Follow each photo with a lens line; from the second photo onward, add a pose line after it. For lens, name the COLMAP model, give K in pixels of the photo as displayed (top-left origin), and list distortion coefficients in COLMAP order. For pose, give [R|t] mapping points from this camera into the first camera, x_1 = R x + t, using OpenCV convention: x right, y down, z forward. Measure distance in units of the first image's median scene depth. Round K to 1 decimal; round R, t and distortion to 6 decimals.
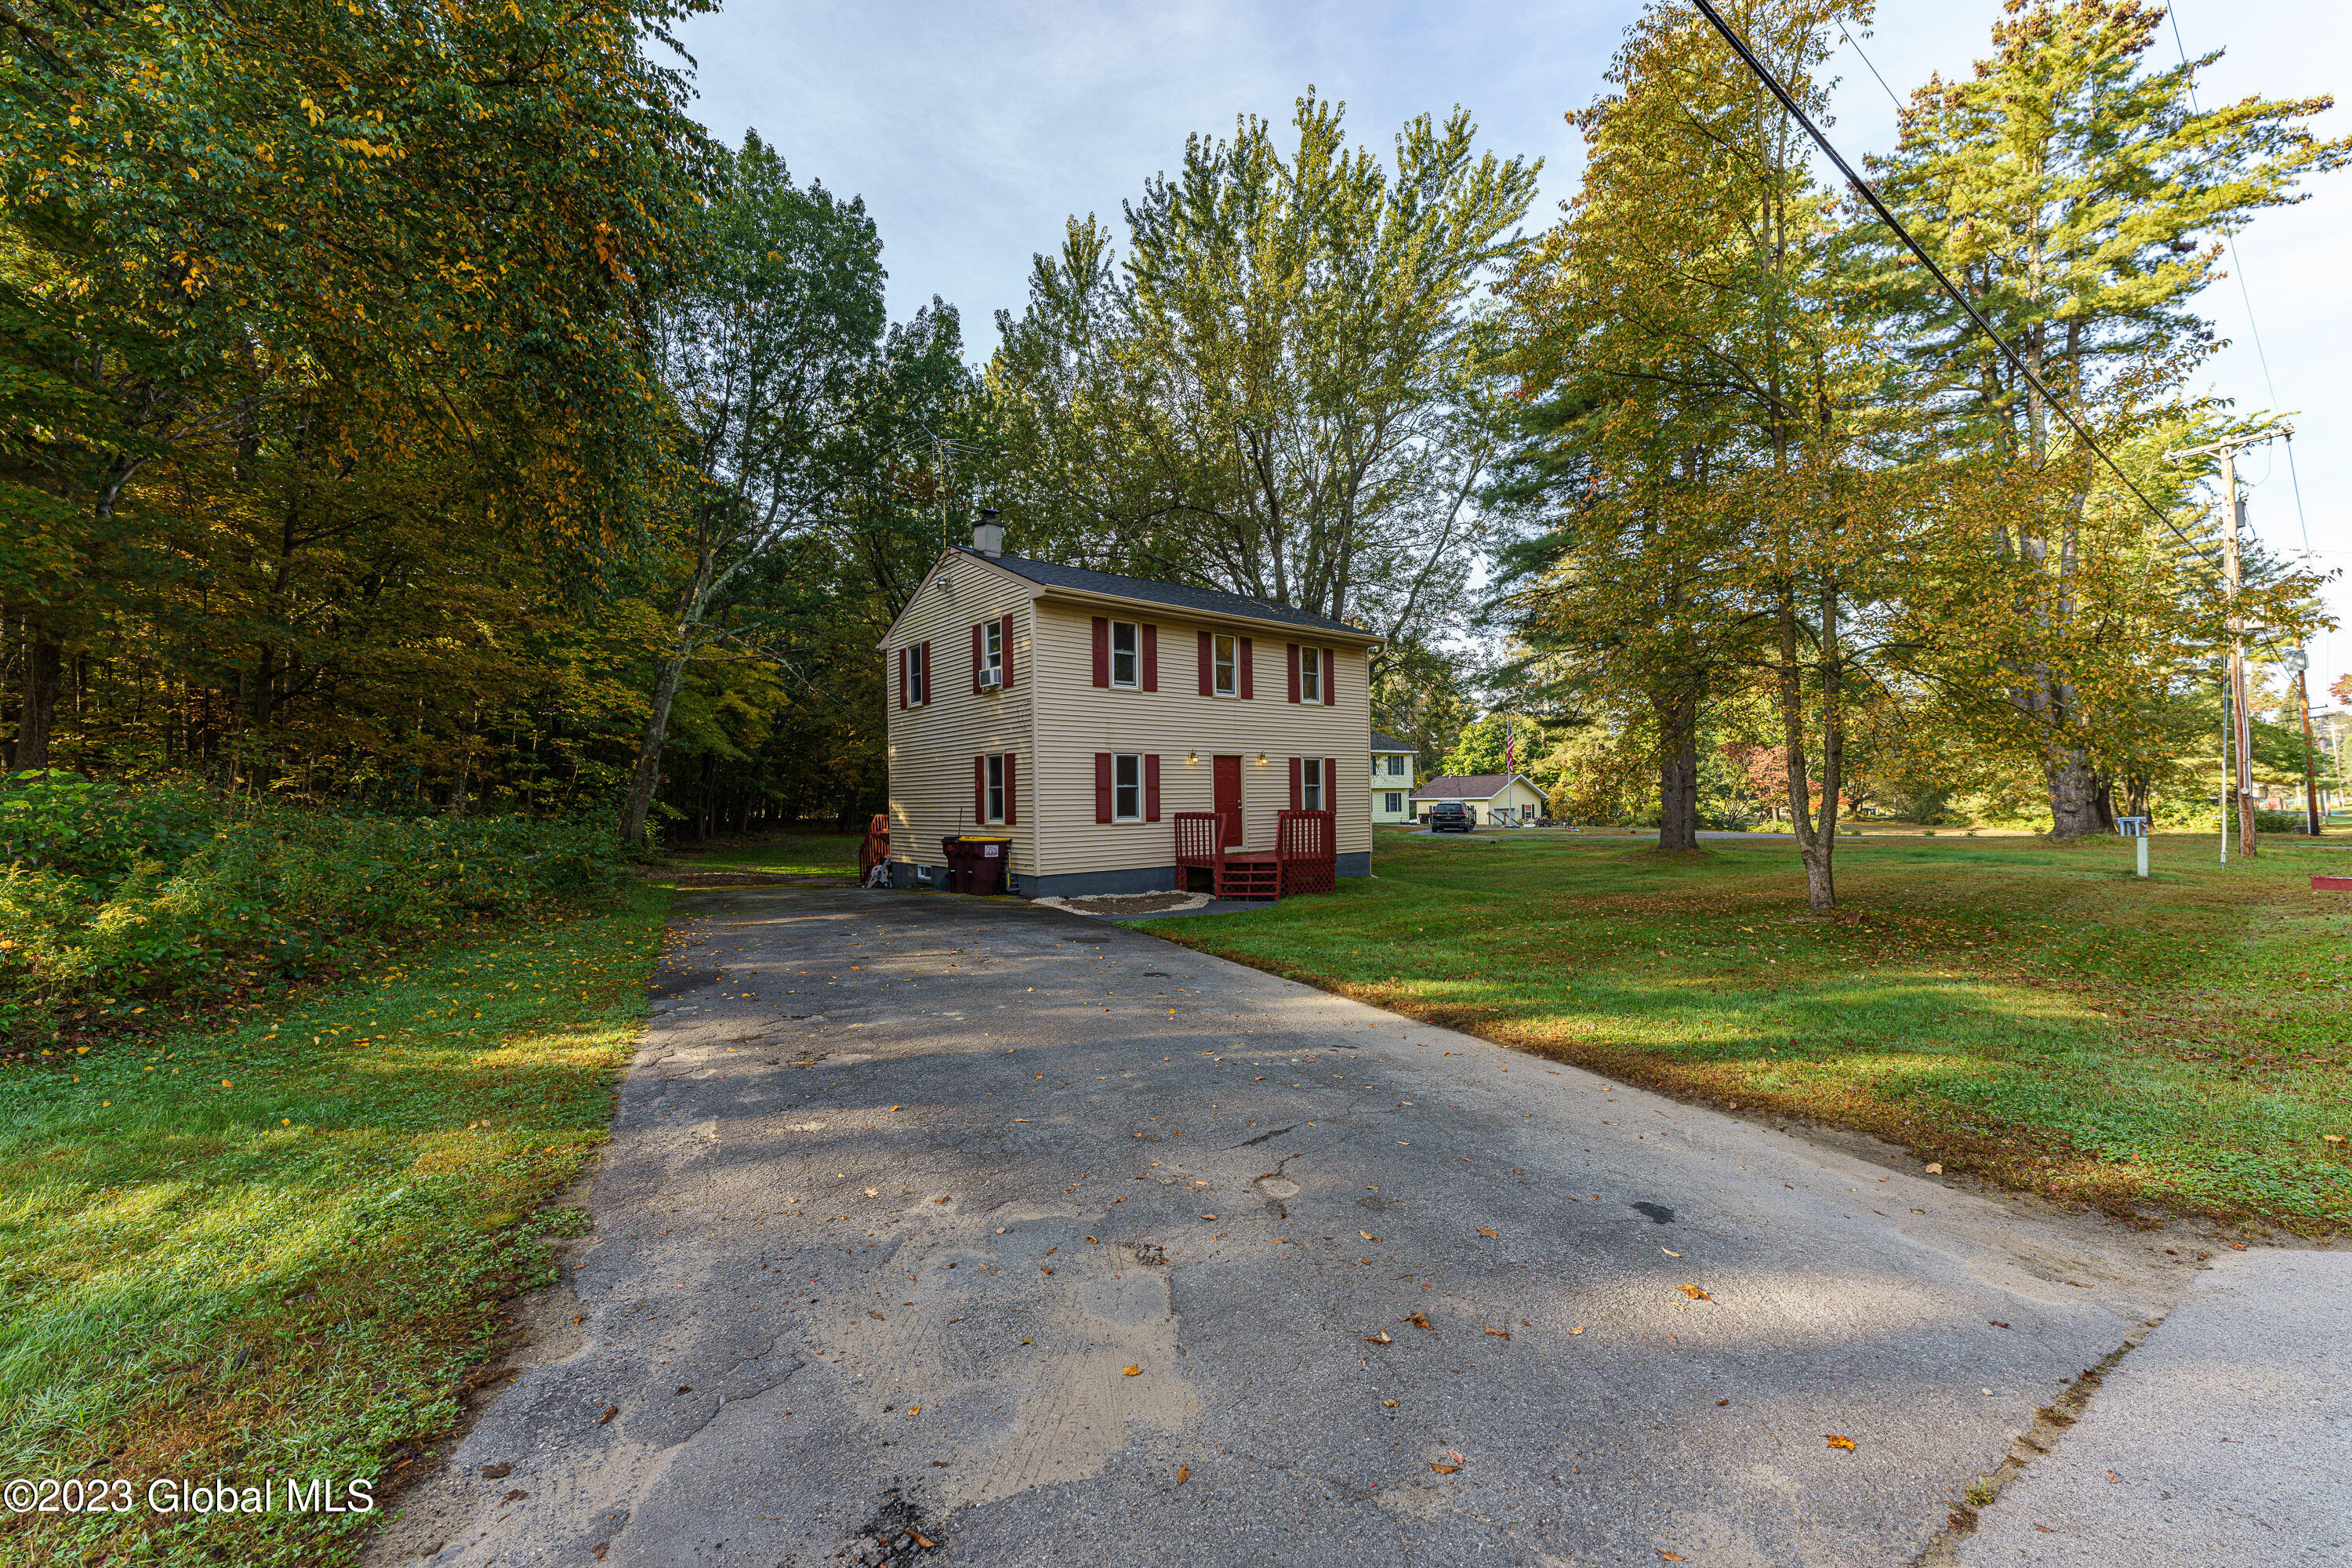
lens RADIAL K [[943.6, 0, 1177.1], [0, 943.6, 789.5], [0, 0, 1]] dist [0.000462, 0.000025]
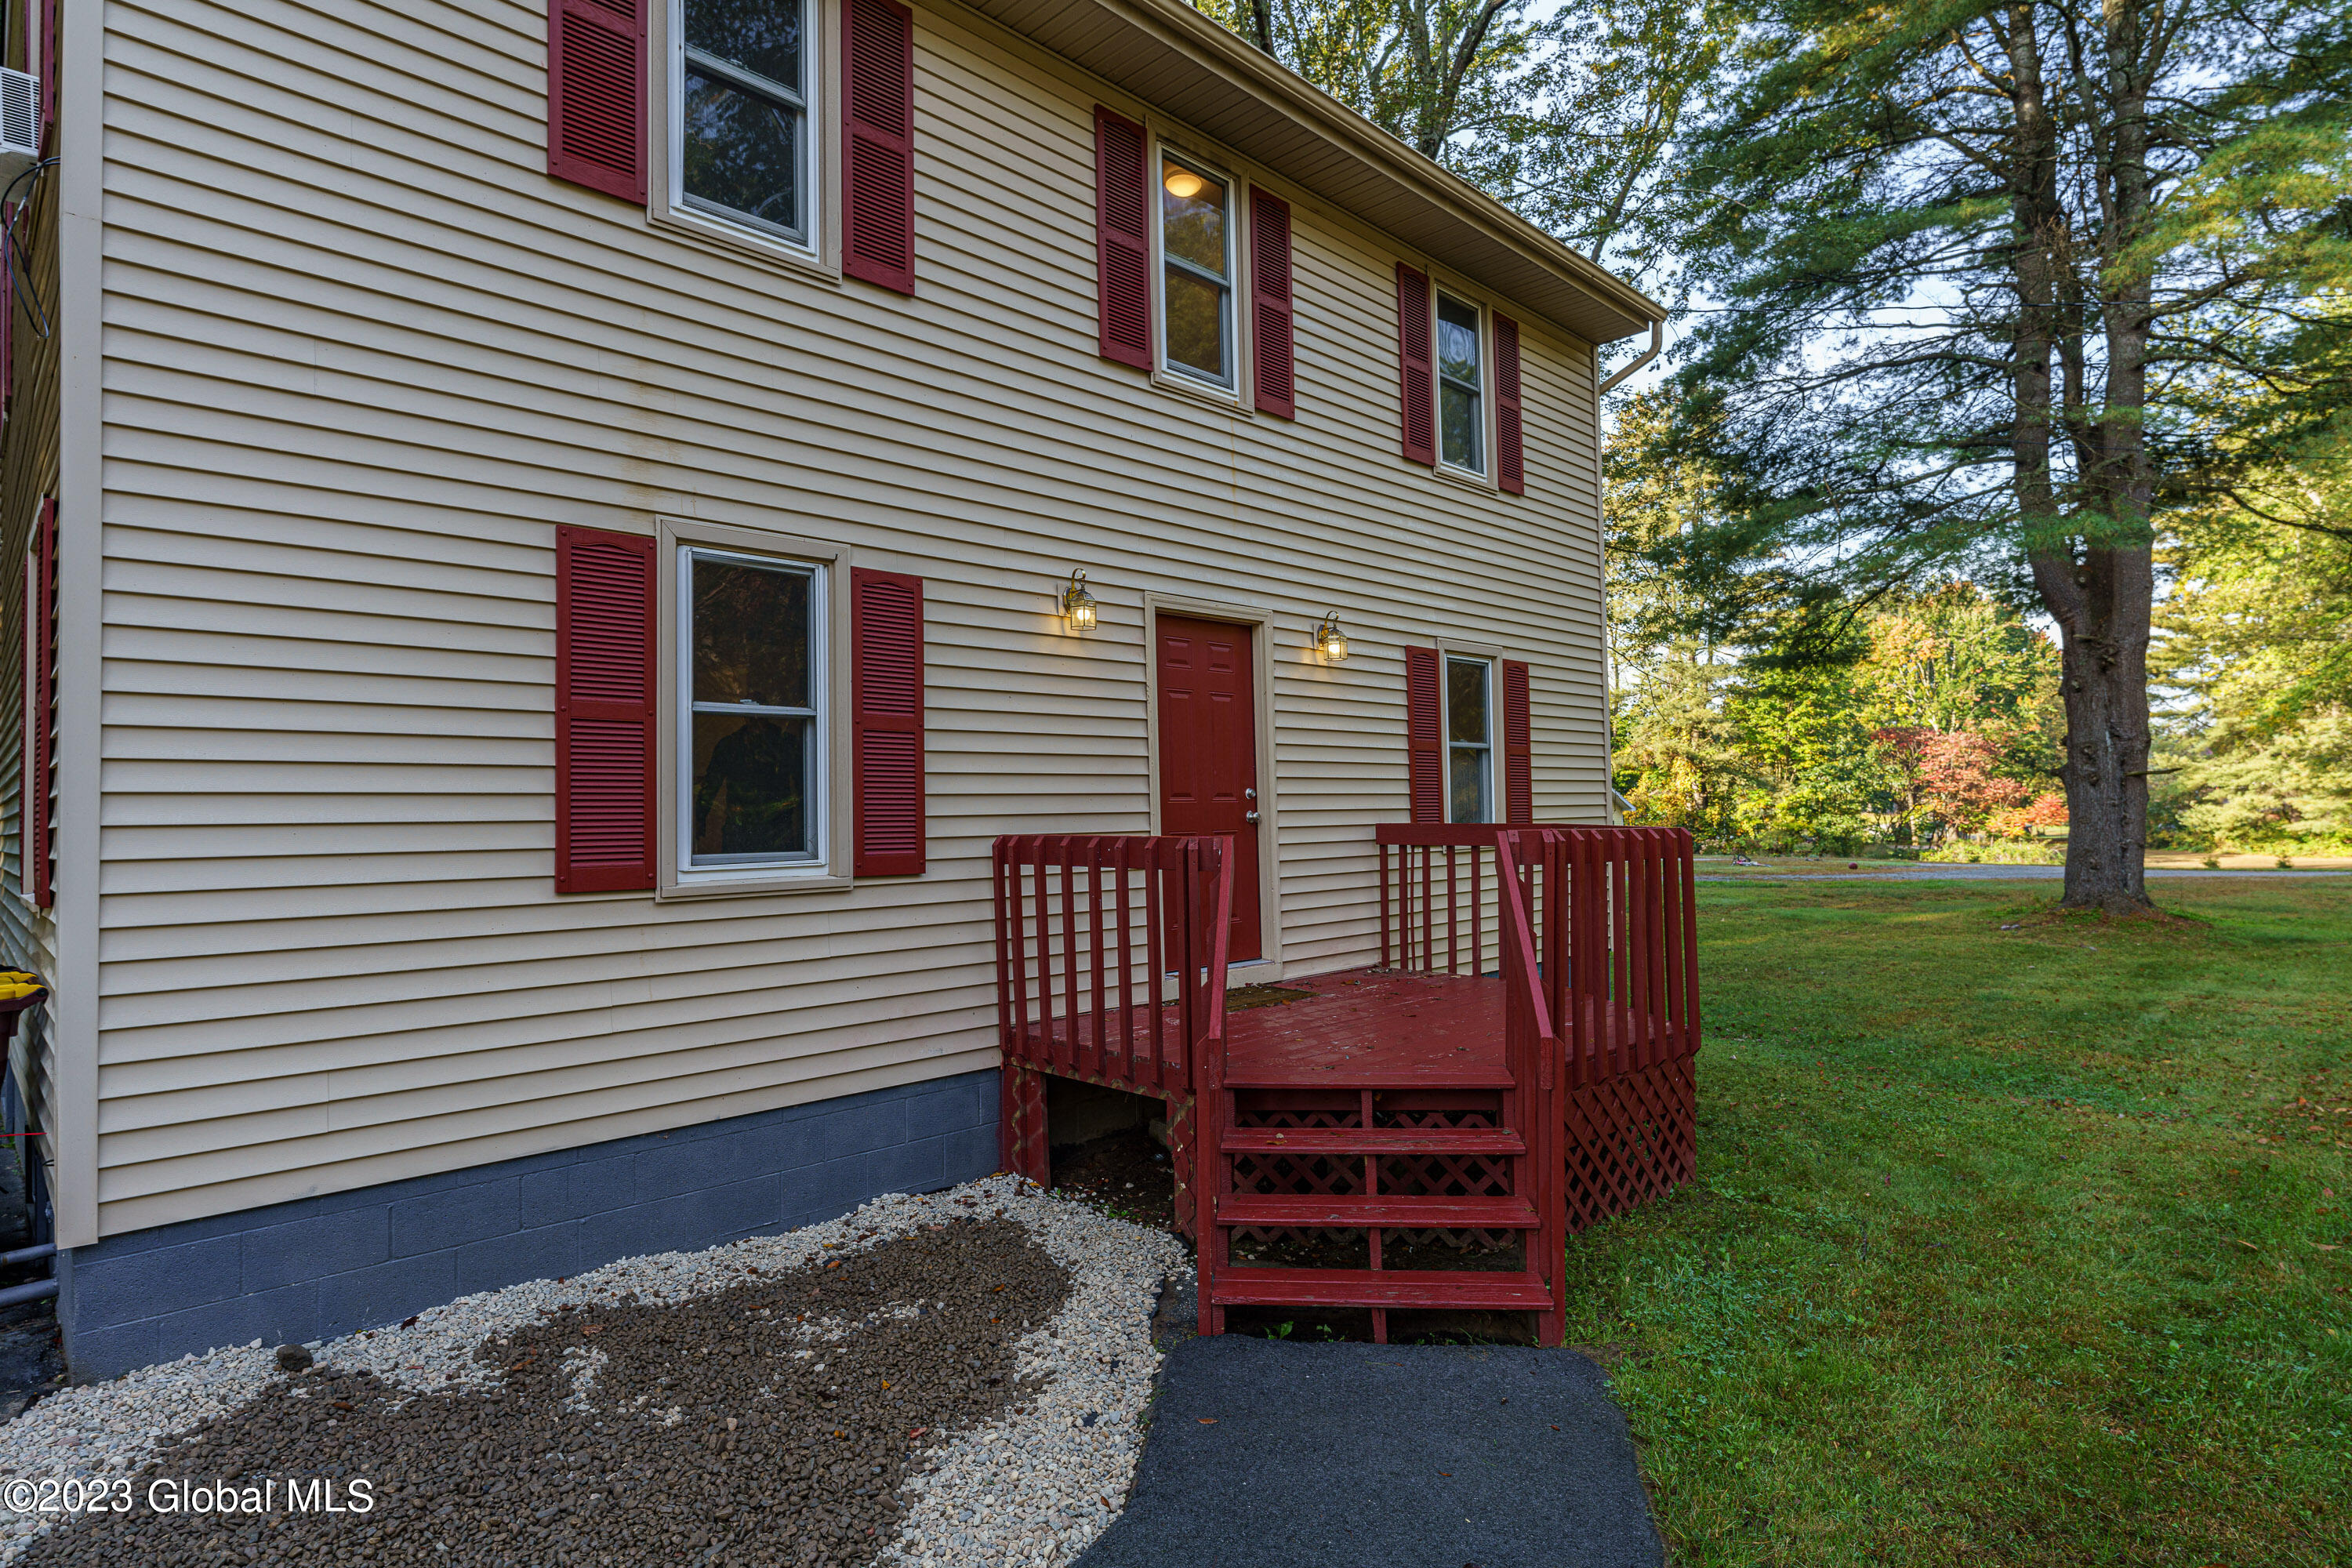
lens RADIAL K [[1218.9, 0, 1176.5], [0, 1218.9, 783.8], [0, 0, 1]] dist [0.000460, 0.000095]
pose [[0.995053, 0.005939, 0.099167, 0.012572], [-0.004801, 0.999920, -0.011709, 0.015018], [-0.099229, 0.011175, 0.995002, 0.693843]]
